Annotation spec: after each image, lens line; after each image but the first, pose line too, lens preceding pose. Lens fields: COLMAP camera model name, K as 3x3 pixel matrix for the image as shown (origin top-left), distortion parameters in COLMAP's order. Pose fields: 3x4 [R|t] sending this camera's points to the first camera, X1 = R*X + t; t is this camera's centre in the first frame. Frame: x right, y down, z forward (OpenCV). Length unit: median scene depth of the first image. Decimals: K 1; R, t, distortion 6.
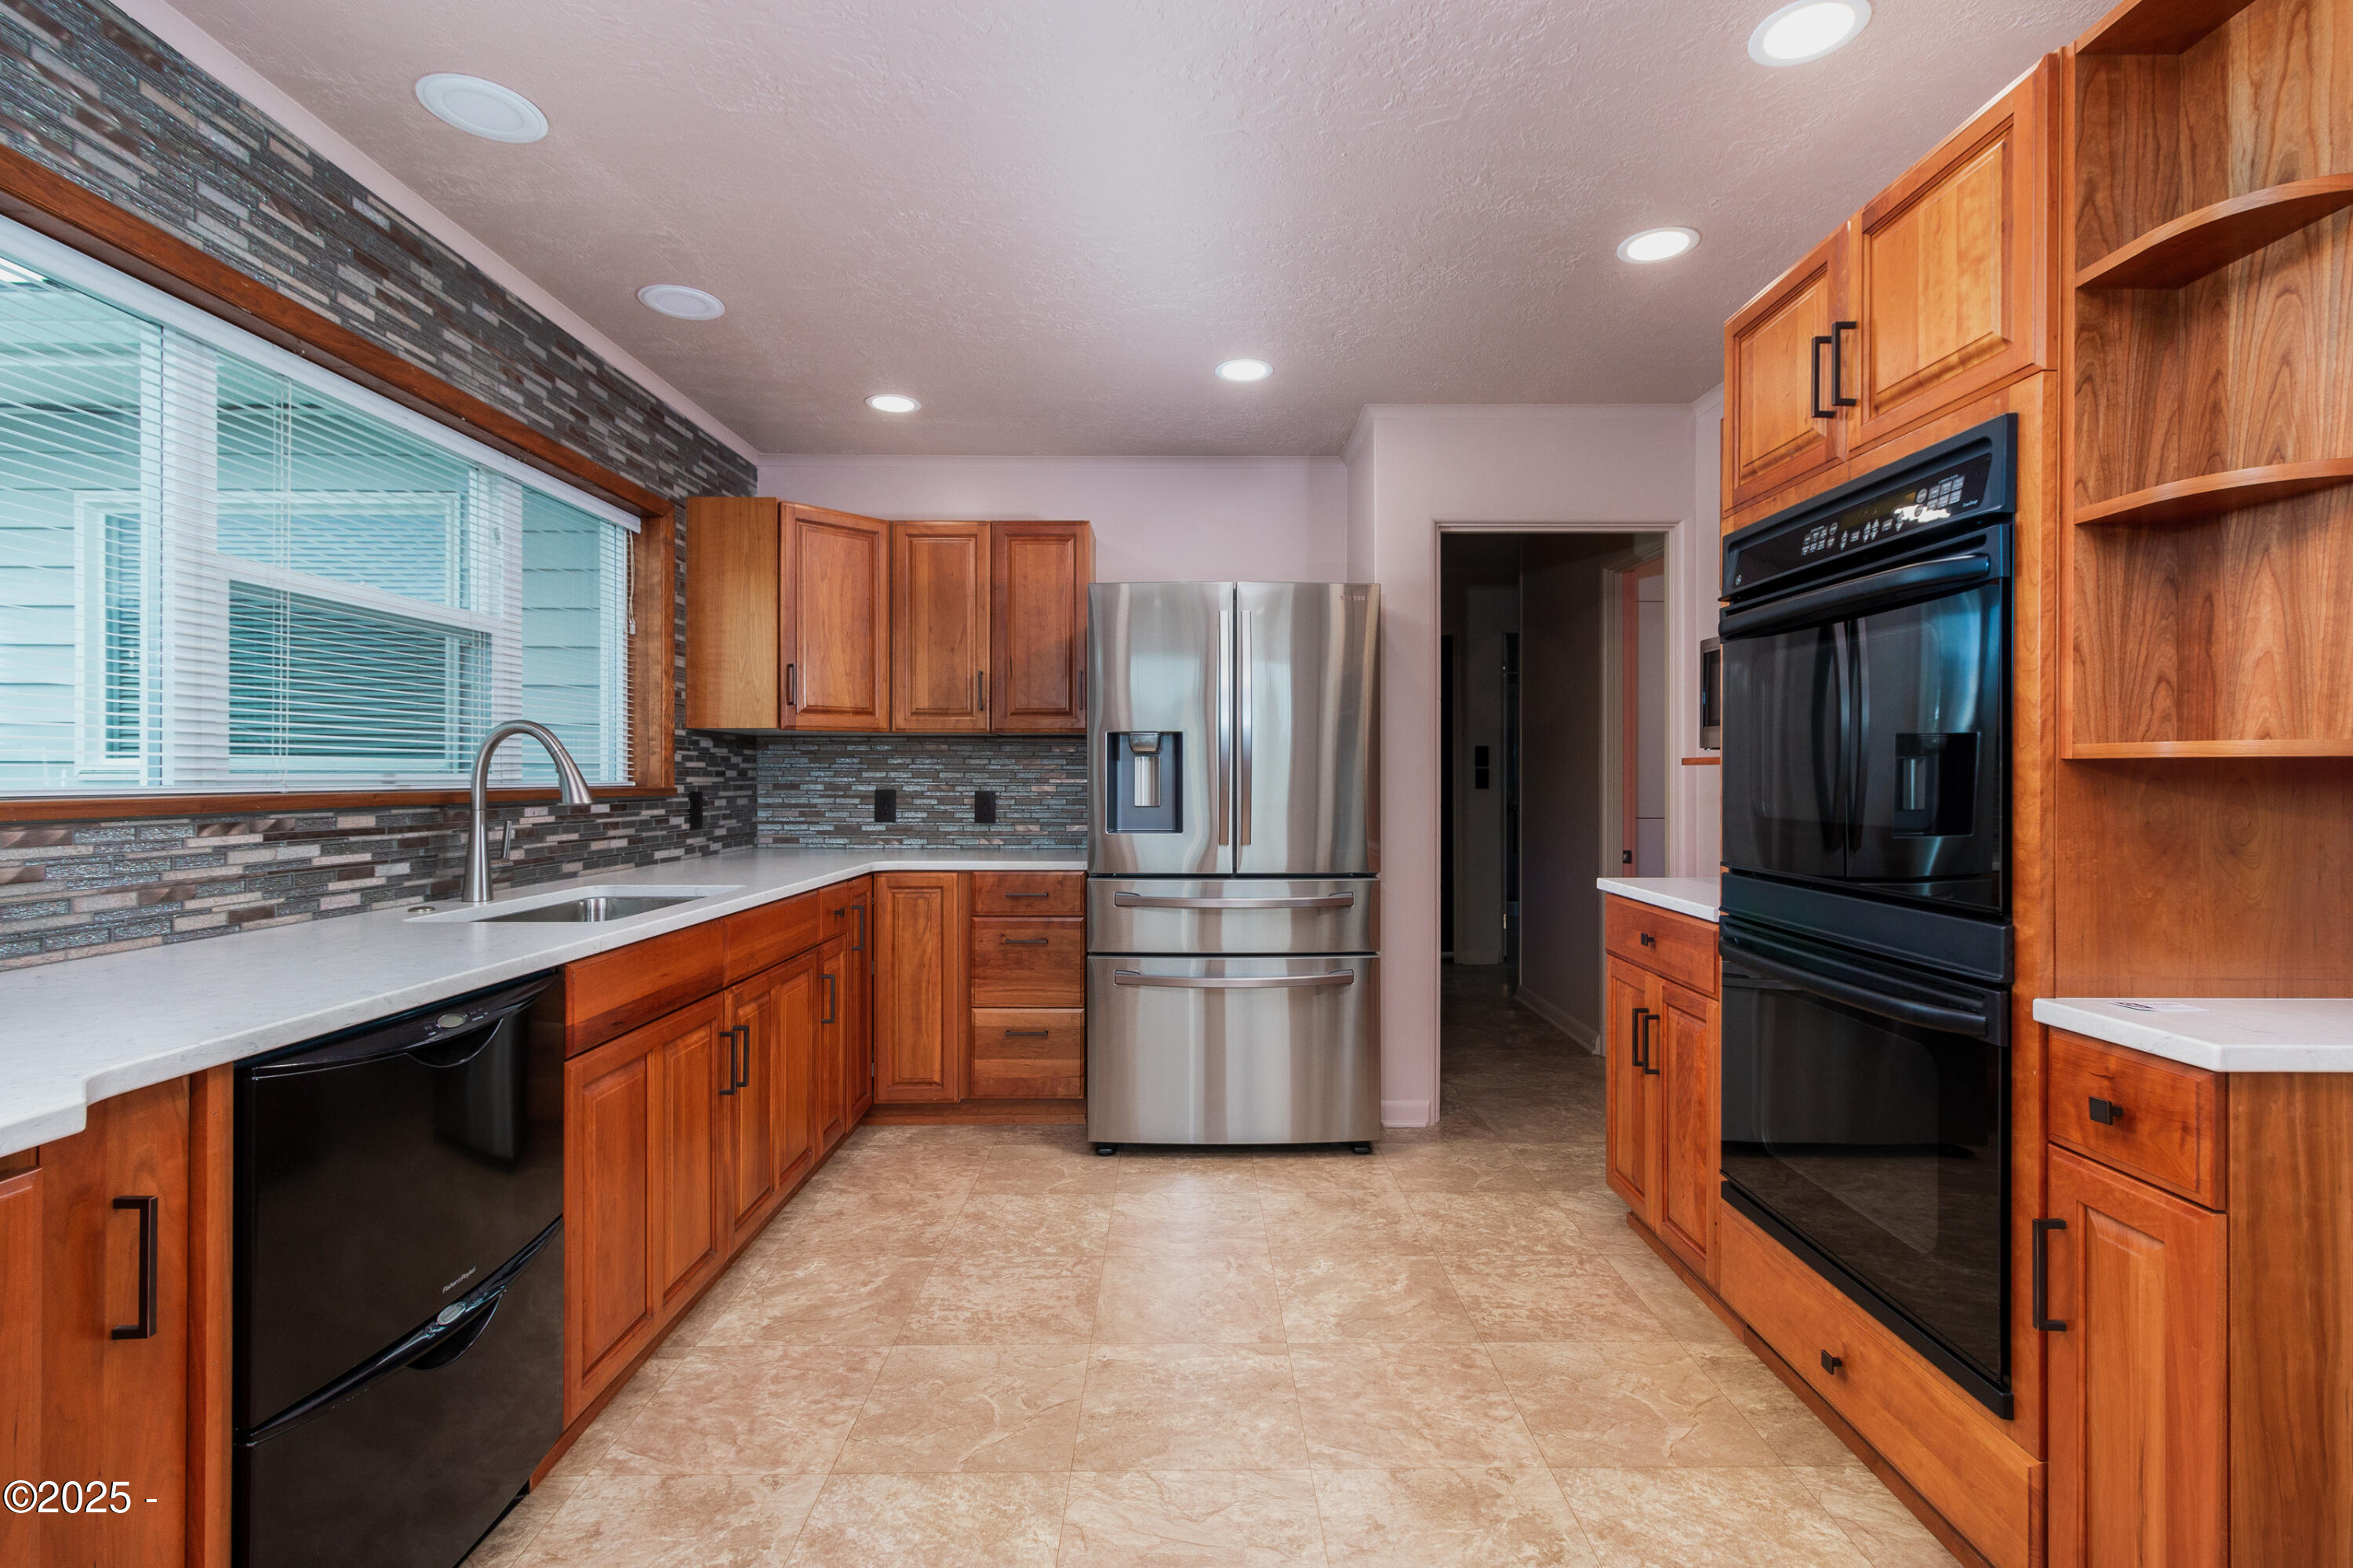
lens RADIAL K [[1083.6, 0, 1181.1], [0, 1083.6, 771.6], [0, 0, 1]] dist [0.000570, 0.000126]
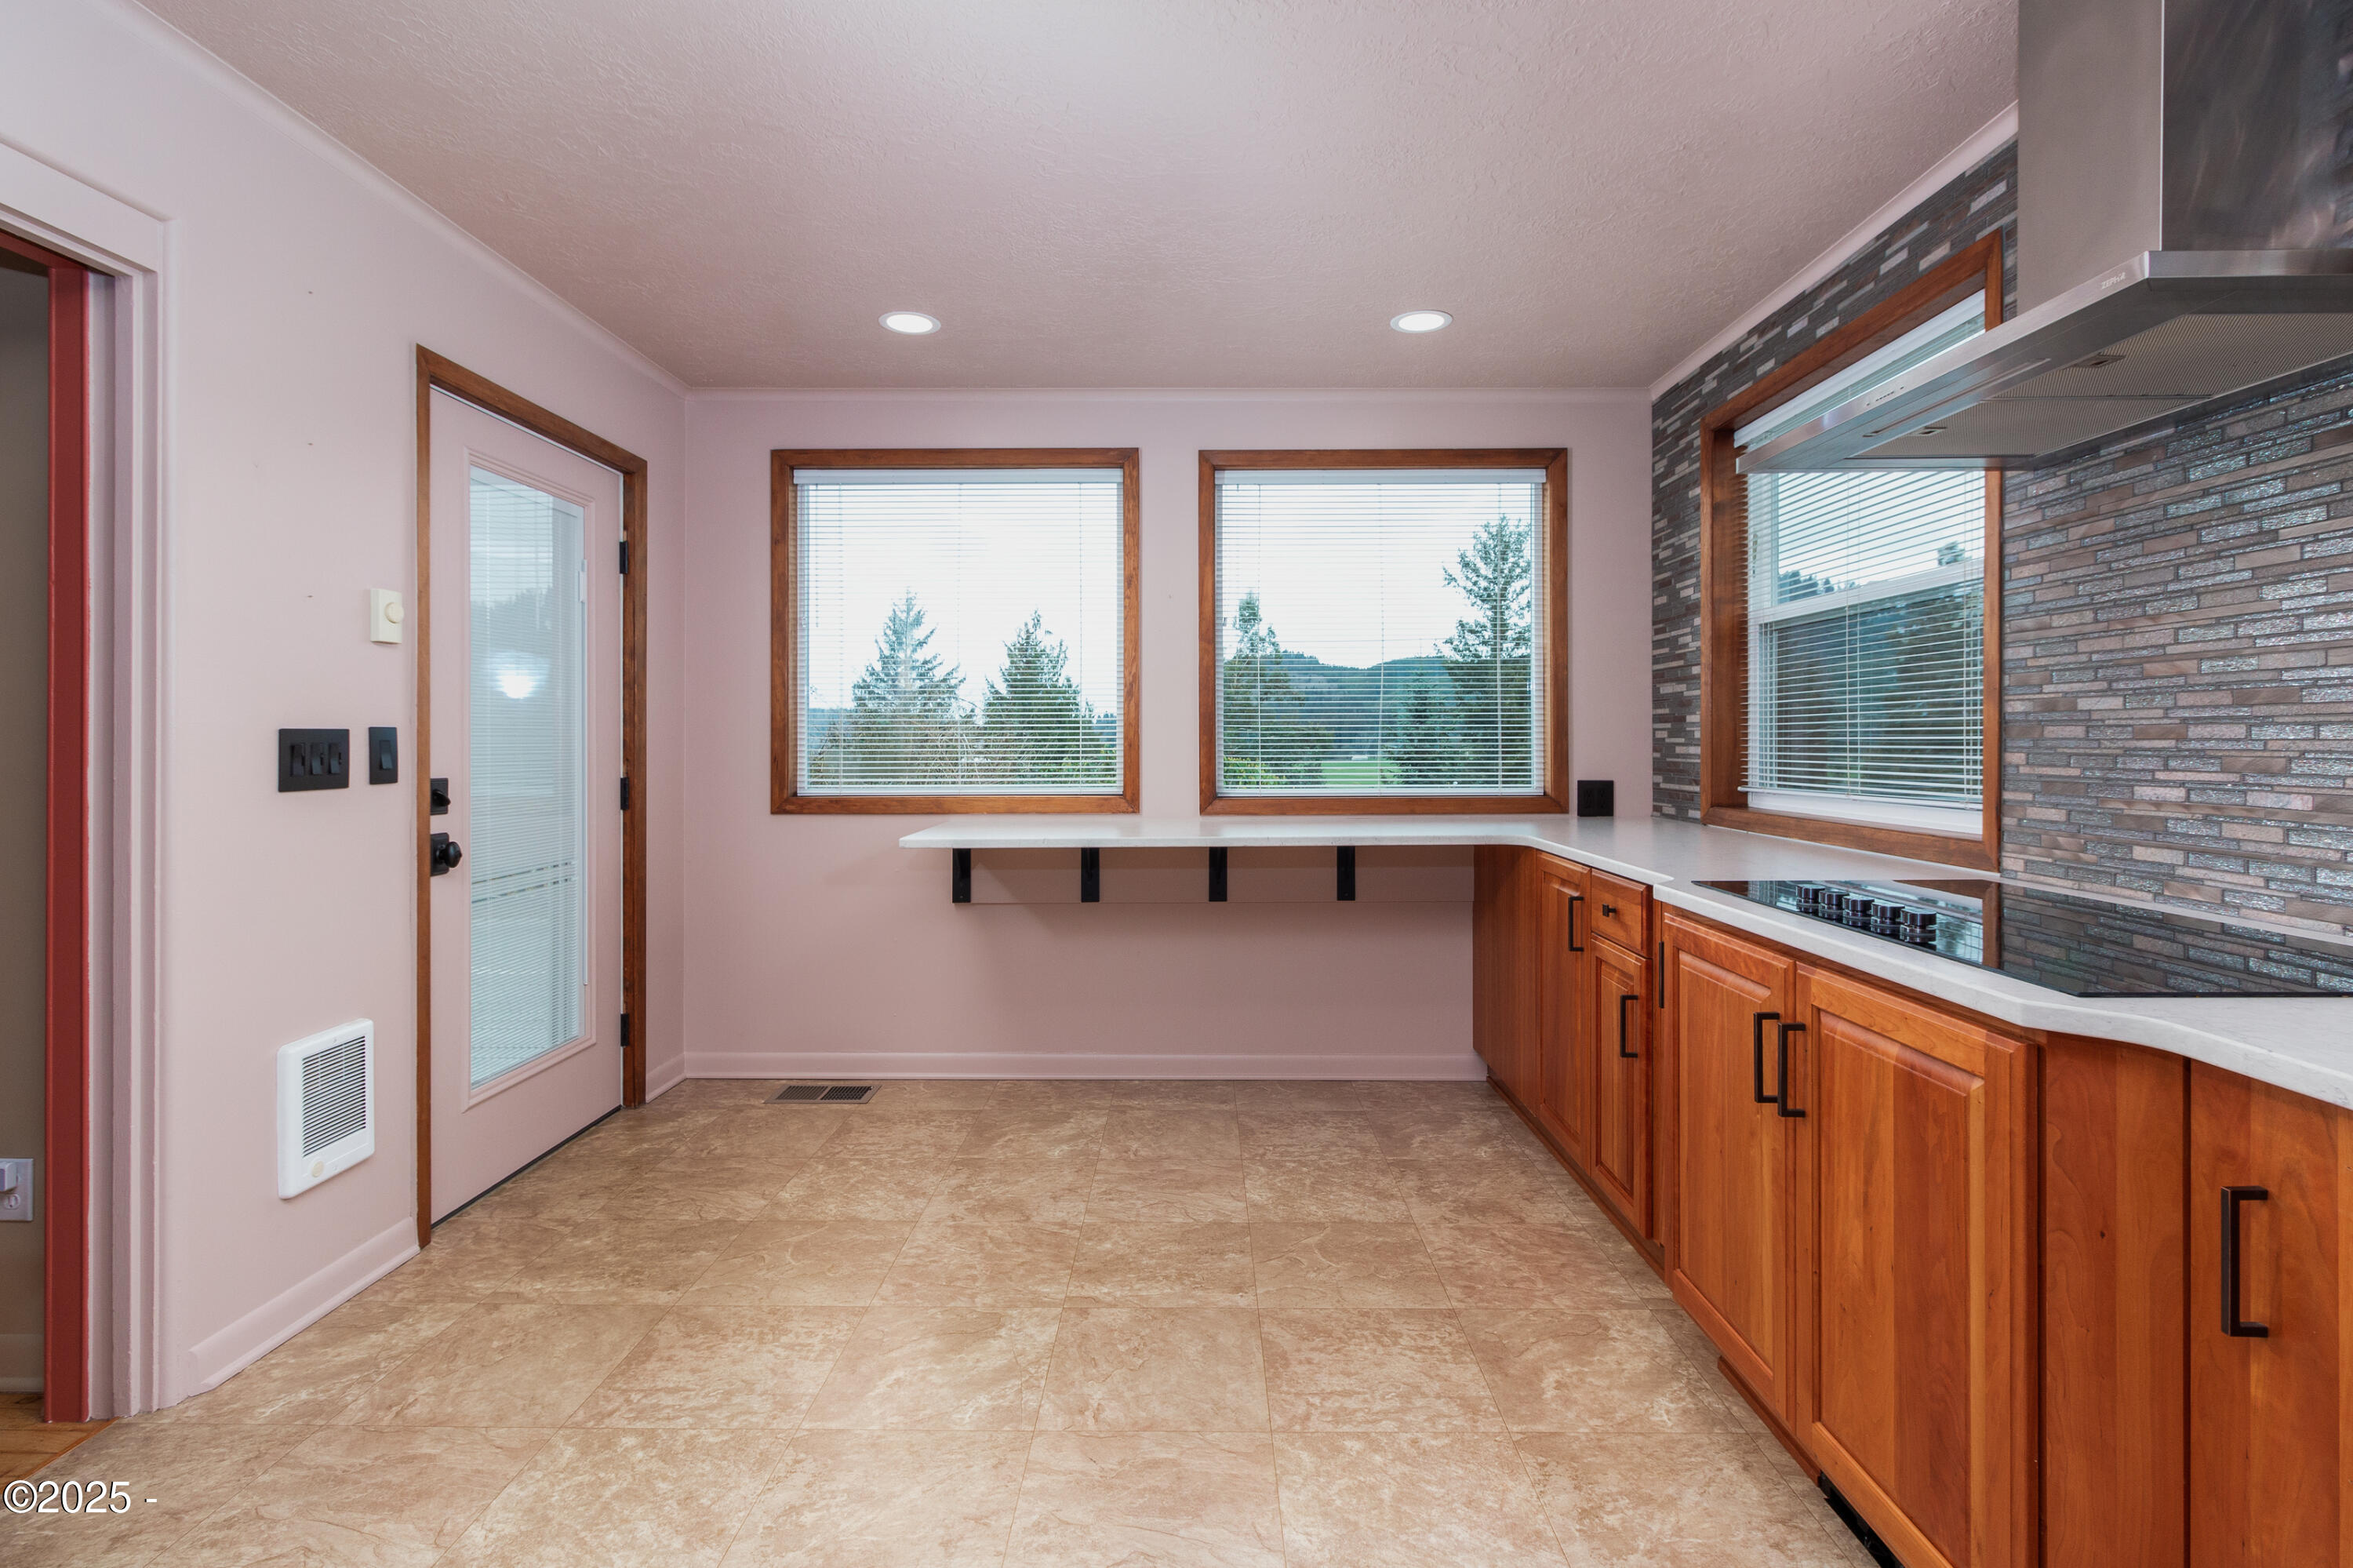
lens RADIAL K [[1083.6, 0, 1166.9], [0, 1083.6, 766.5], [0, 0, 1]] dist [0.000570, 0.000126]
pose [[-0.999577, -0.003448, 0.028888, -0.029441], [-0.002776, 0.999725, 0.023292, 0.002058], [-0.028960, 0.023202, -0.999311, 2.229702]]
